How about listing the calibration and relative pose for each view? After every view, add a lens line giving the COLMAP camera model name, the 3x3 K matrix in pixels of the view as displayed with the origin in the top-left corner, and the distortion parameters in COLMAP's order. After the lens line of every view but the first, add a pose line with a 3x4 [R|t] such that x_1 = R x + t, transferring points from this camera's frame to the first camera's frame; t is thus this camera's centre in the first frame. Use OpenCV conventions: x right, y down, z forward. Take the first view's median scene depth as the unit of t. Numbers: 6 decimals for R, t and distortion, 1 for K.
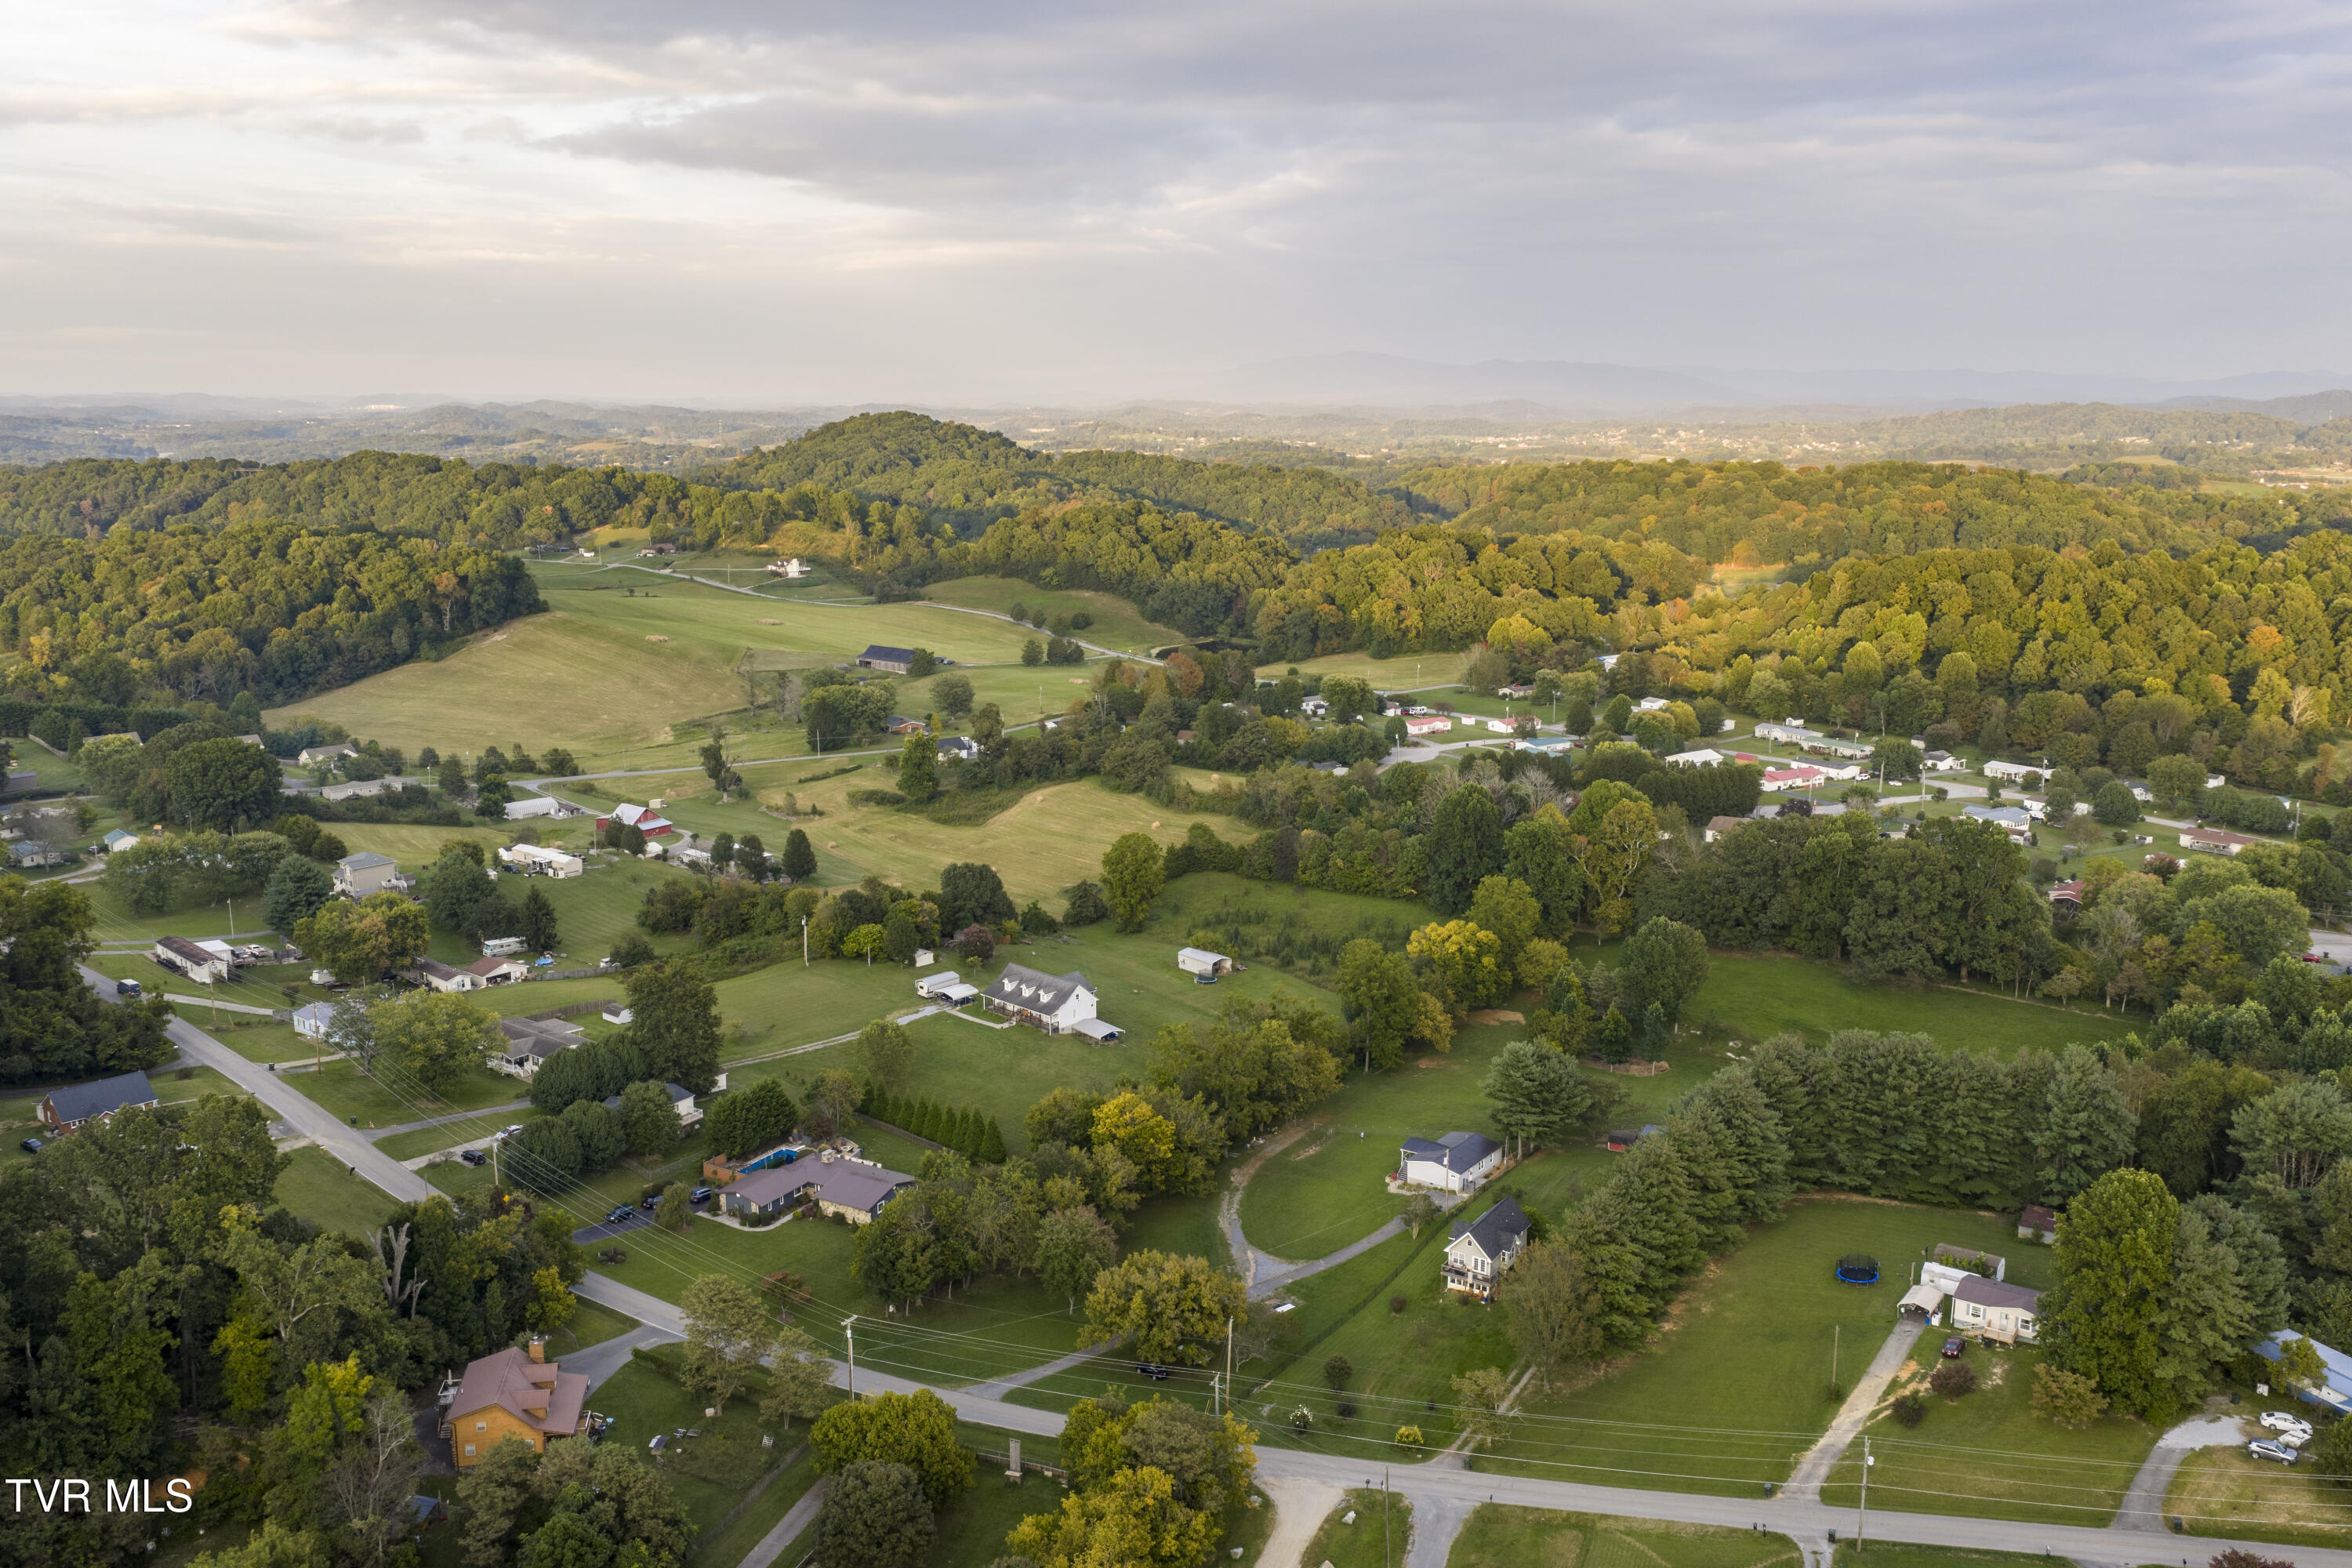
lens RADIAL K [[1934.8, 0, 1178.7], [0, 1934.8, 785.9], [0, 0, 1]] dist [0.031350, -0.063800]
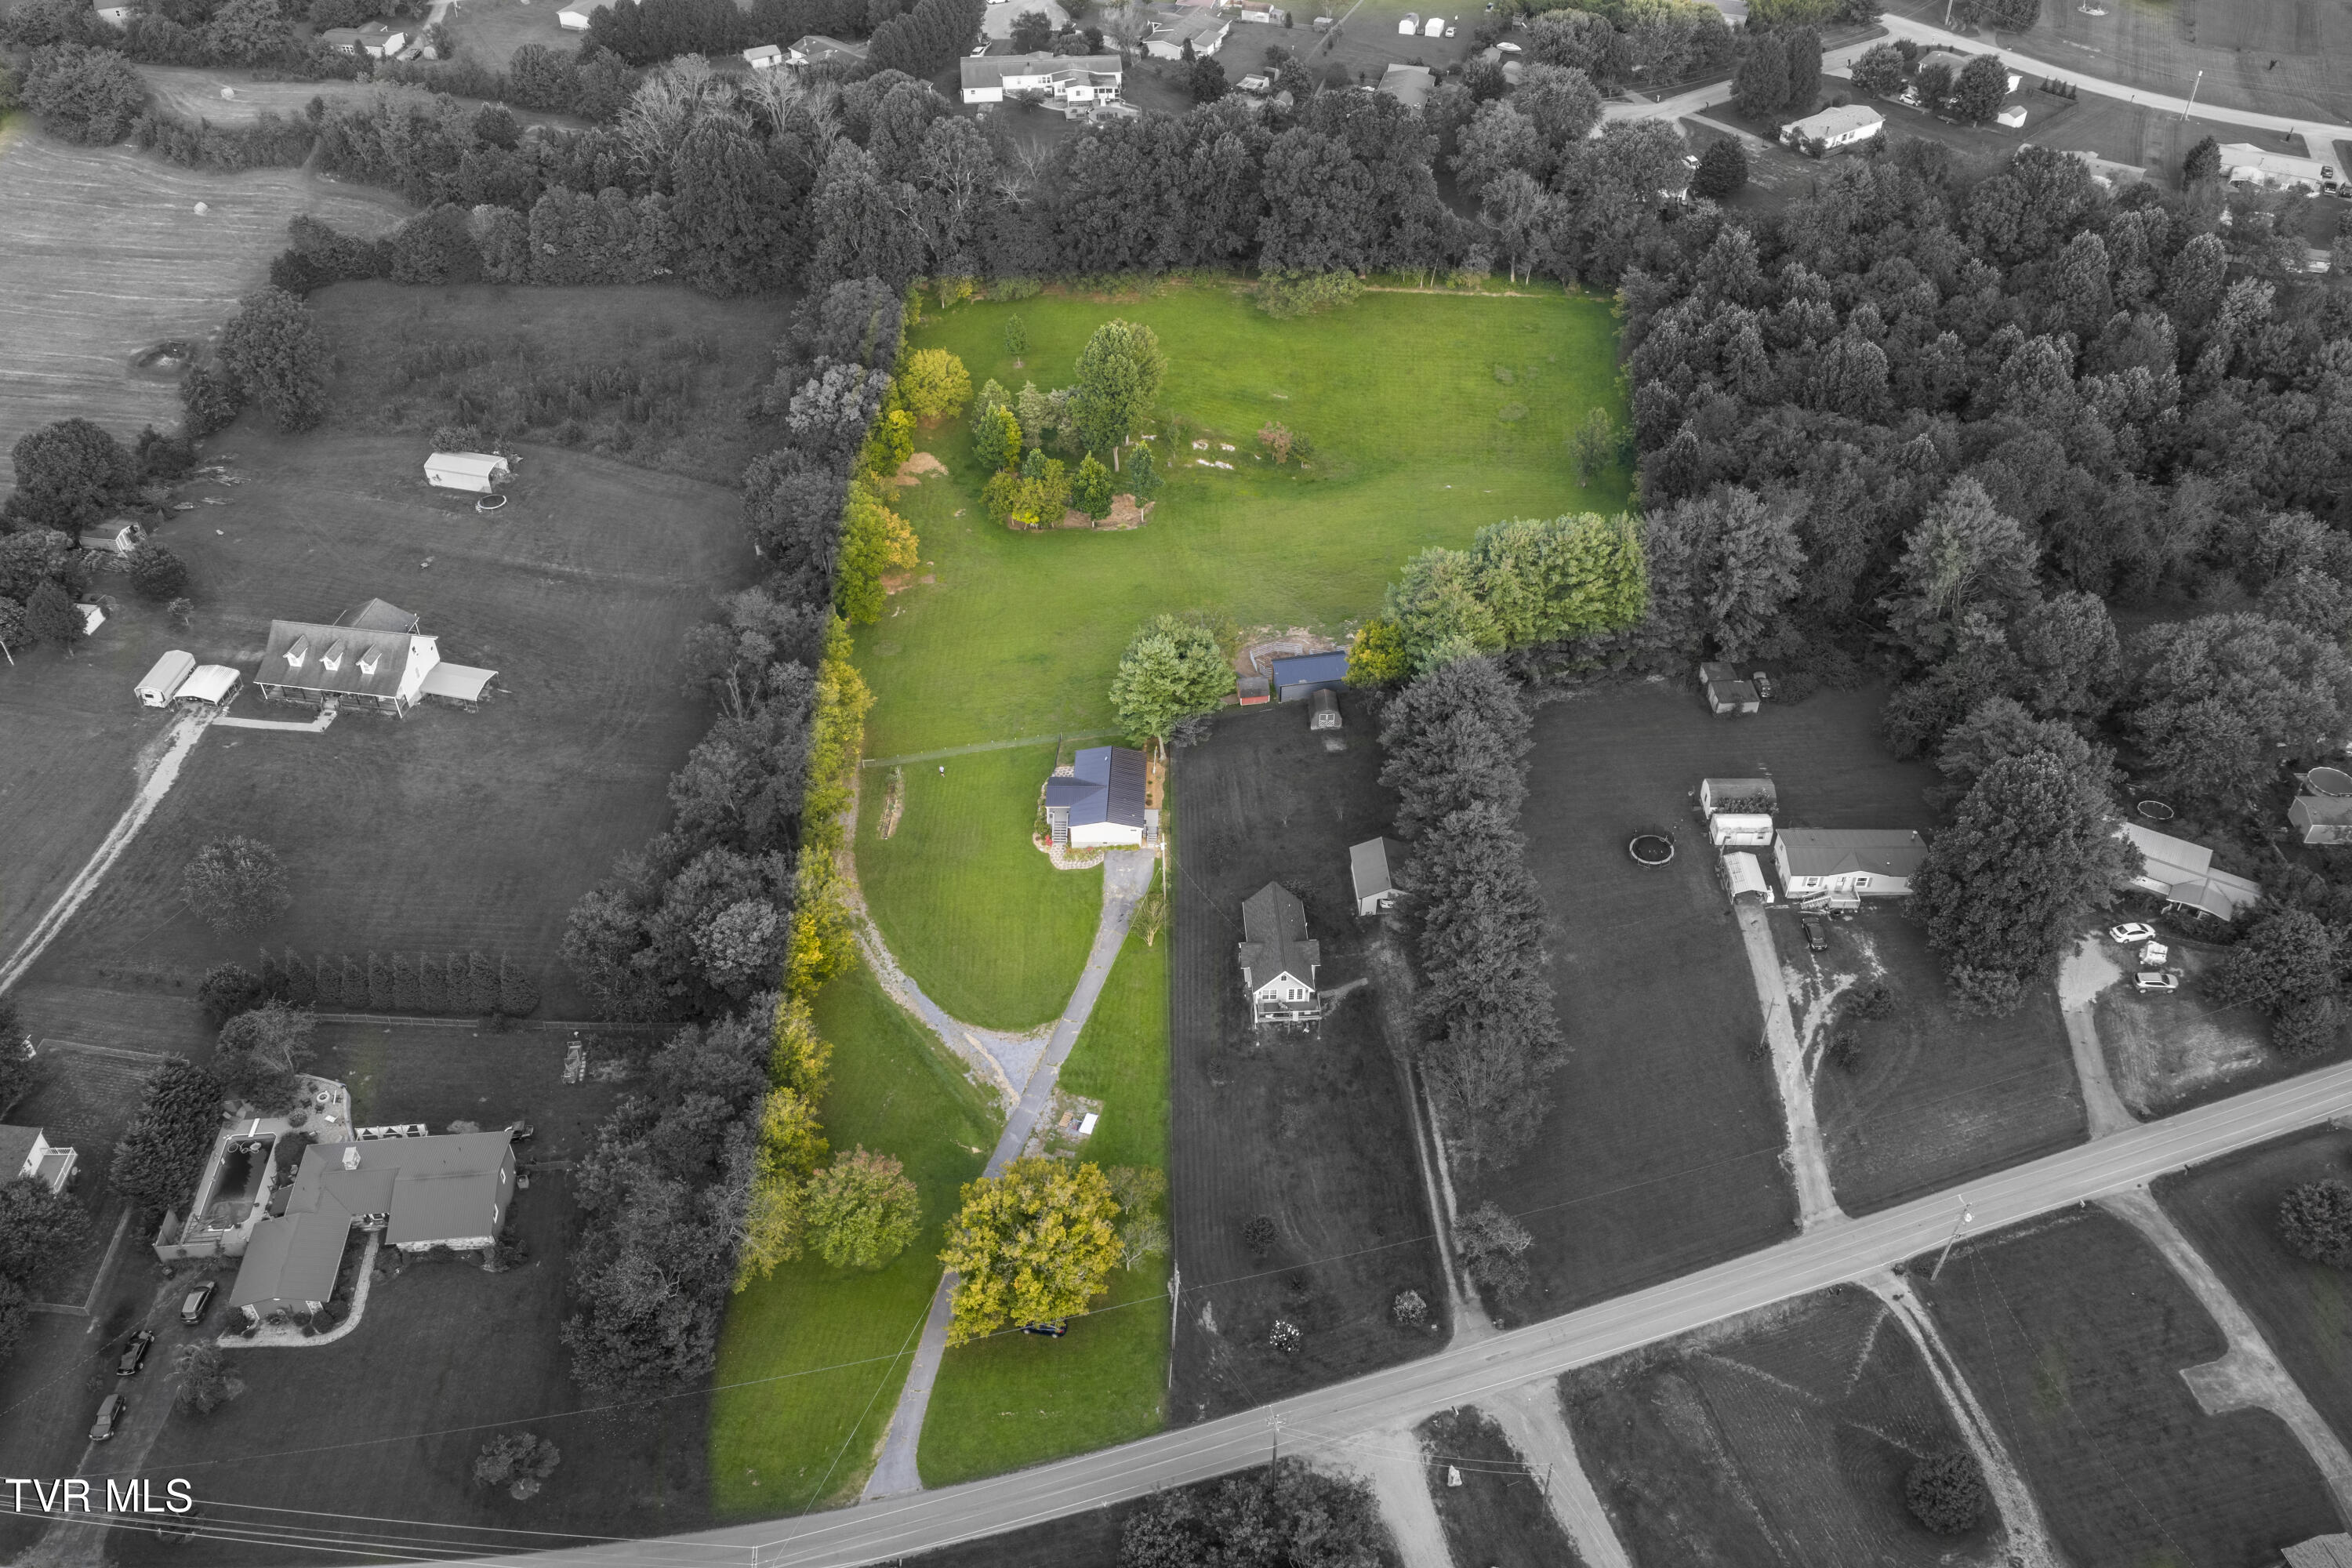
lens RADIAL K [[1934.8, 0, 1178.7], [0, 1934.8, 785.9], [0, 0, 1]] dist [0.031350, -0.063800]
pose [[0.822162, -0.375853, 0.427533, -0.143902], [0.114495, 0.844874, 0.522570, -0.186331], [-0.557621, -0.380687, 0.737656, 0.305480]]
